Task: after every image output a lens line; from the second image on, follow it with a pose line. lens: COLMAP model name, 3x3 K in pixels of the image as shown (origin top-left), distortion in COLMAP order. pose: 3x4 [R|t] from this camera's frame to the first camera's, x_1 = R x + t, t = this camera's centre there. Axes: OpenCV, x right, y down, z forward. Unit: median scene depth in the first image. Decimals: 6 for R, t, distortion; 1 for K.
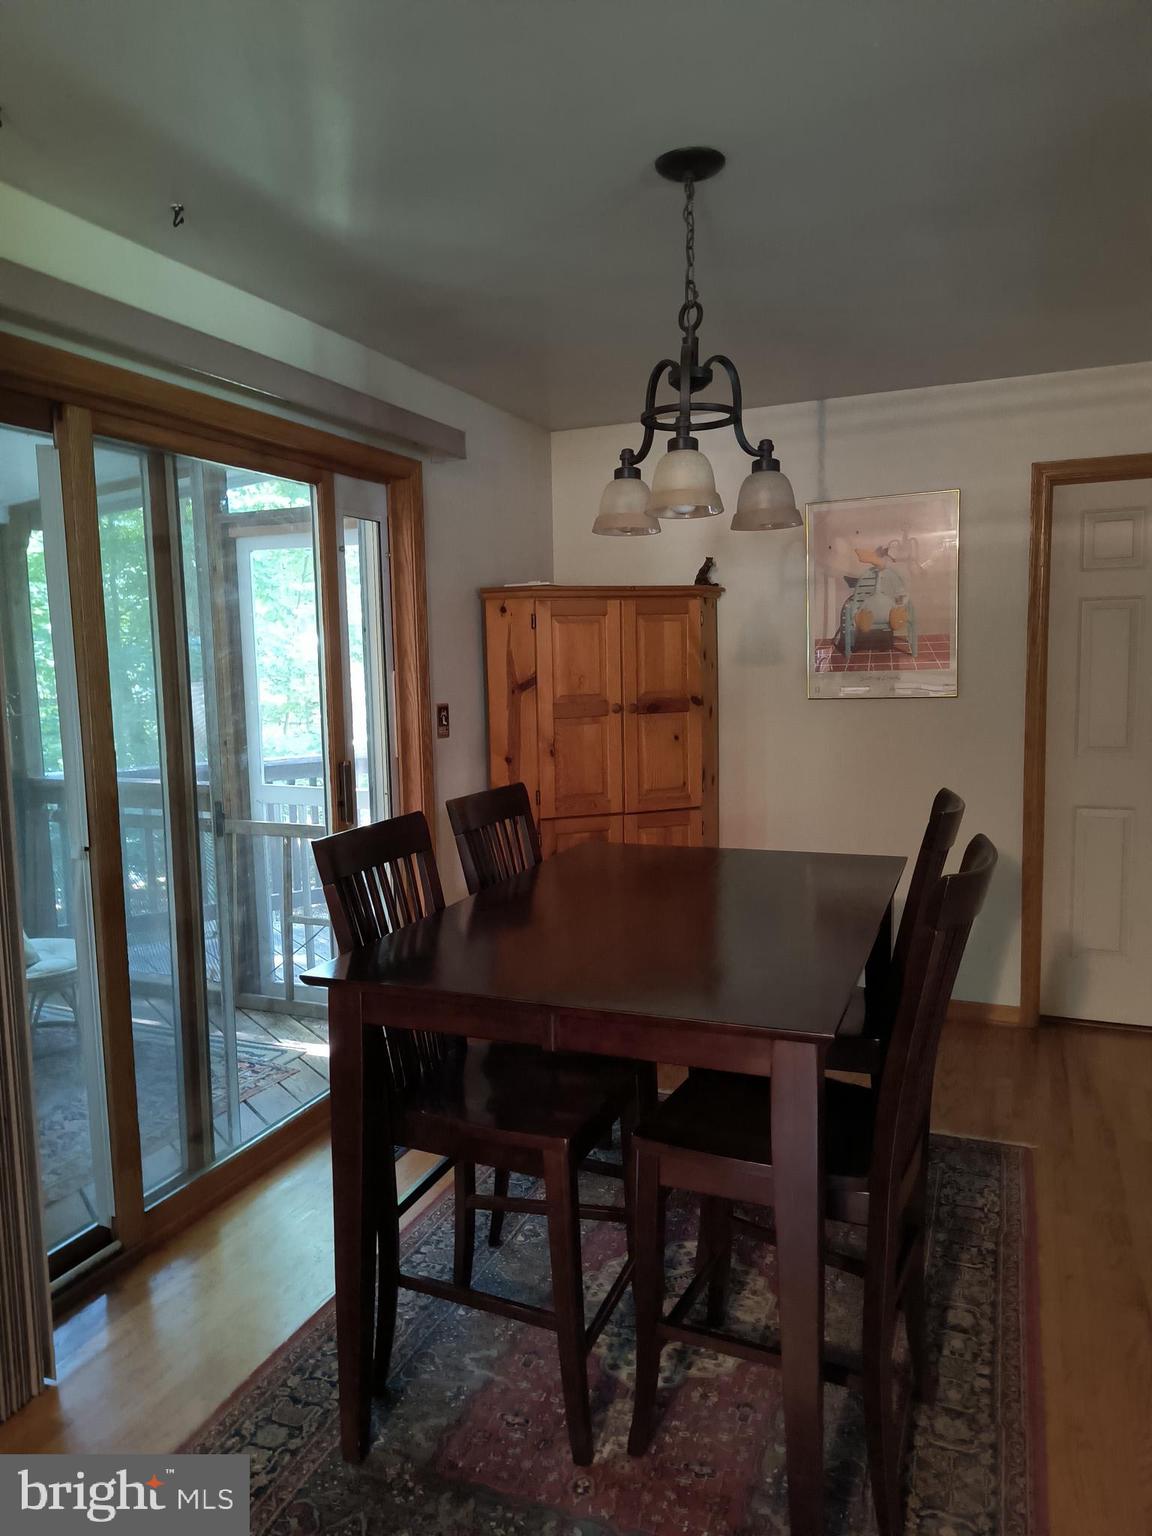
lens RADIAL K [[1070.2, 0, 578.7], [0, 1070.2, 744.4], [0, 0, 1]] dist [0.064692, -0.050808]
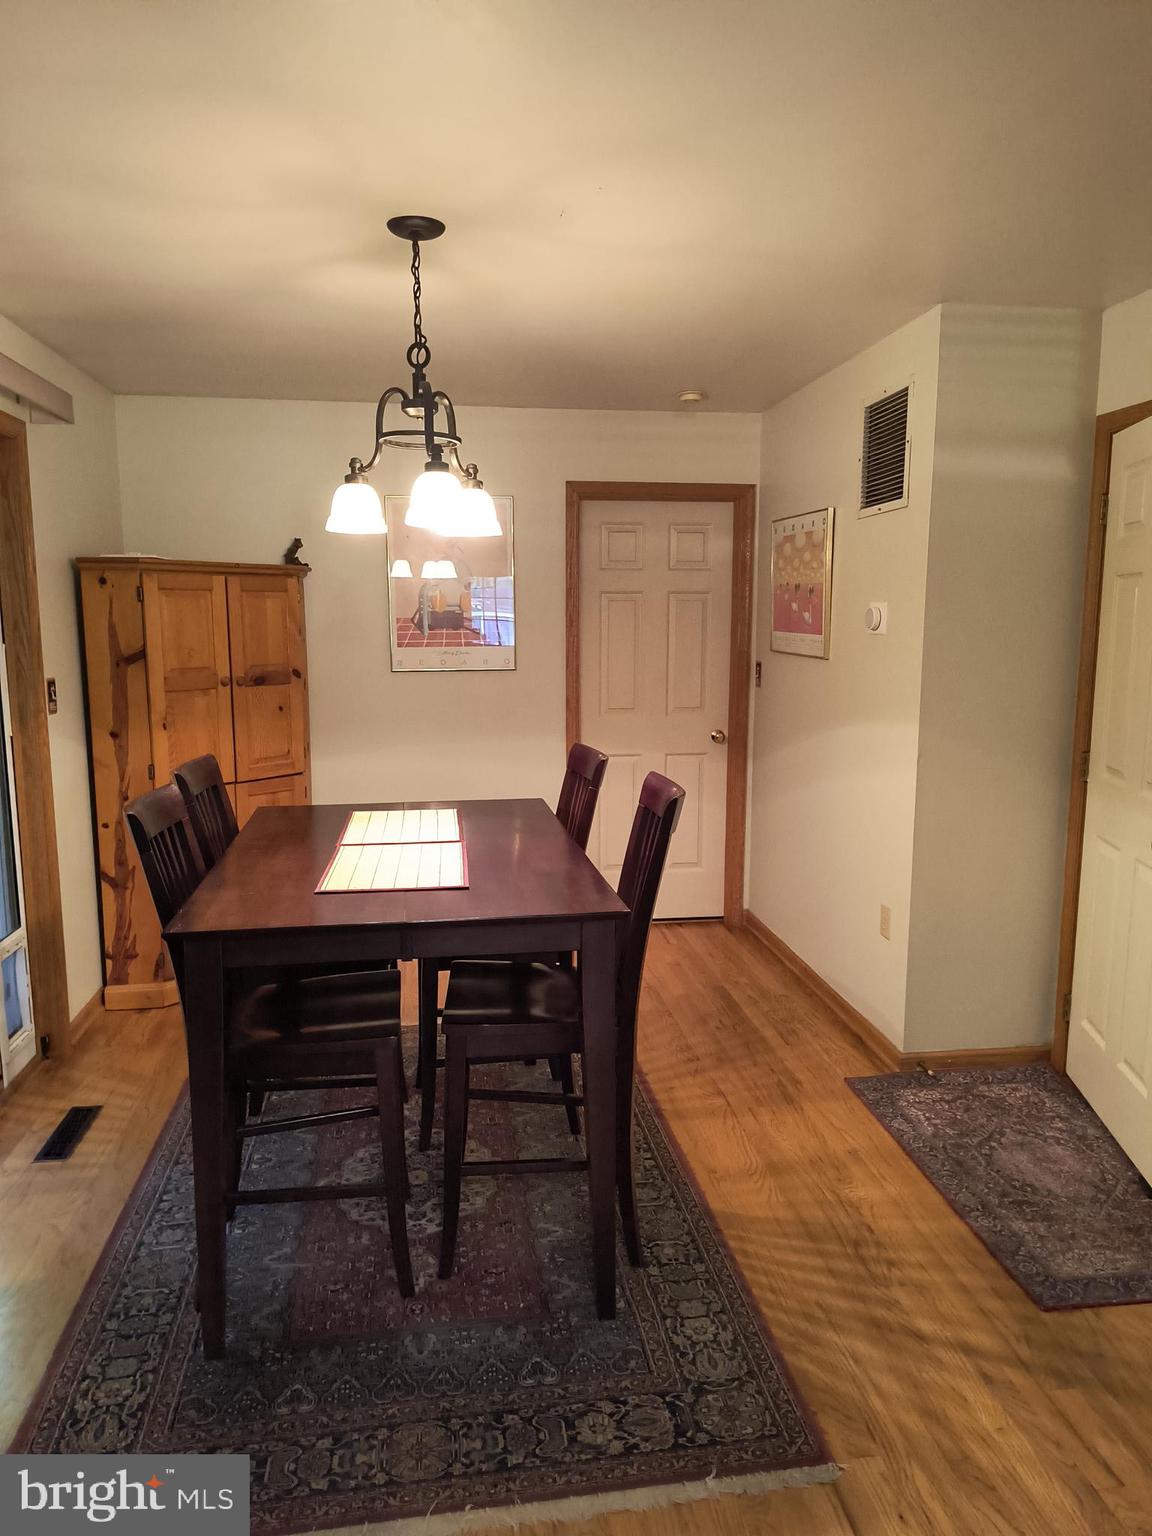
lens RADIAL K [[1070.2, 0, 578.7], [0, 1070.2, 744.4], [0, 0, 1]] dist [0.064692, -0.050808]
pose [[0.855745, -0.041440, 0.515735, -0.225394], [0.024862, 0.998929, 0.039012, -0.004995], [-0.516800, -0.020562, 0.855859, -0.073314]]
